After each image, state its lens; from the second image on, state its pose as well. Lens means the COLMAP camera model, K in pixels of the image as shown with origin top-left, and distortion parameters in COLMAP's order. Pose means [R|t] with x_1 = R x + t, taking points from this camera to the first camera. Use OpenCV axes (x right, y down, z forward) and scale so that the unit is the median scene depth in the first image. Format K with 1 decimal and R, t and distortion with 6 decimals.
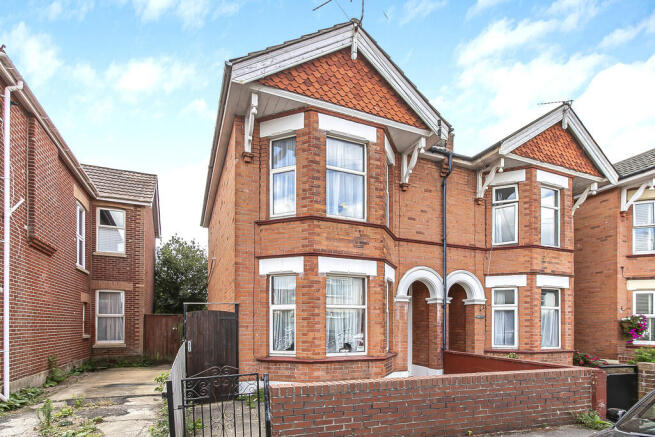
lens RADIAL K [[301.2, 0, 328.1], [0, 301.2, 310.7], [0, 0, 1]] dist [0.000546, 0.000428]
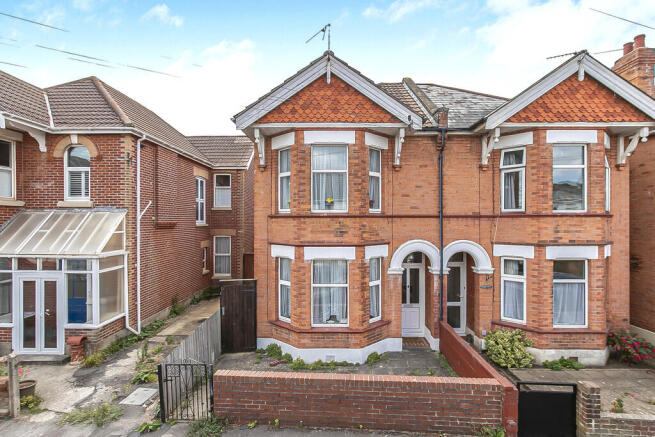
lens RADIAL K [[293.4, 0, 327.5], [0, 293.4, 218.5], [0, 0, 1]] dist [-0.002360, -0.000403]
pose [[0.928620, -0.039724, -0.368901, 0.407645], [0.035764, 0.999206, -0.017569, -0.216166], [0.369306, 0.003121, 0.929303, -0.087063]]
